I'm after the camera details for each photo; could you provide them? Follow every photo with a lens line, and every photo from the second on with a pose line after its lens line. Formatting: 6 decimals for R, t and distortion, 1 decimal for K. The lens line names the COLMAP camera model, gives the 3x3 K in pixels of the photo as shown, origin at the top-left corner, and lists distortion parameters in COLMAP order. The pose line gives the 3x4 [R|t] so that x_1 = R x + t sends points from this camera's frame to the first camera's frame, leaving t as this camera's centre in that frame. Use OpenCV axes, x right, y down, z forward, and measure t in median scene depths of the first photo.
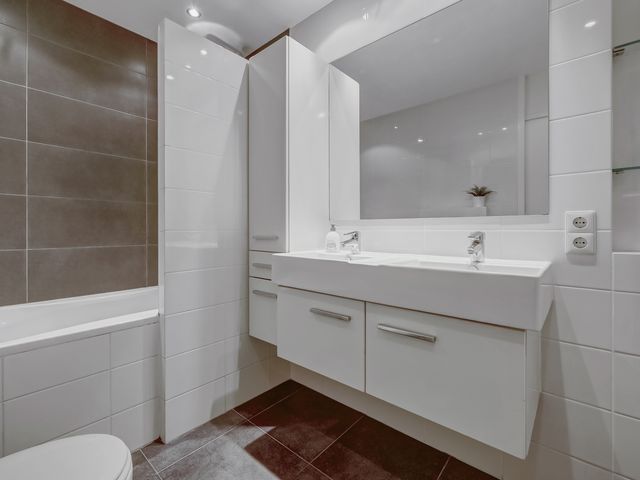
lens RADIAL K [[293.5, 0, 322.5], [0, 293.5, 235.8], [0, 0, 1]] dist [-0.005574, 0.000141]
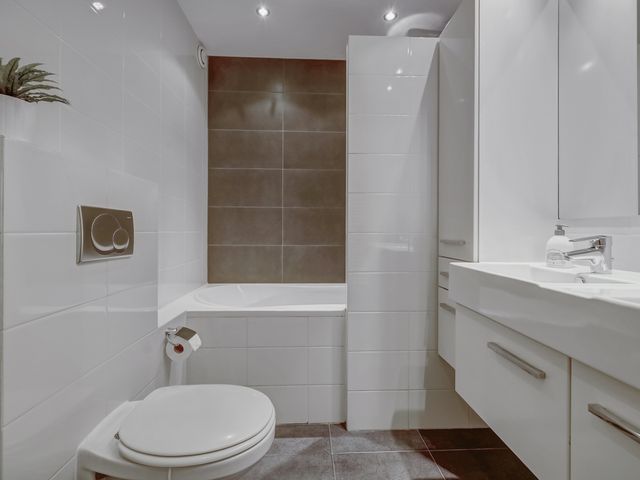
lens RADIAL K [[293.5, 0, 319.7], [0, 293.5, 236.2], [0, 0, 1]] dist [-0.005574, 0.000141]
pose [[0.682660, 0.015151, -0.730579, 0.152031], [-0.021250, 0.999774, 0.000877, -0.002763], [0.730427, 0.014926, 0.682828, 0.160463]]
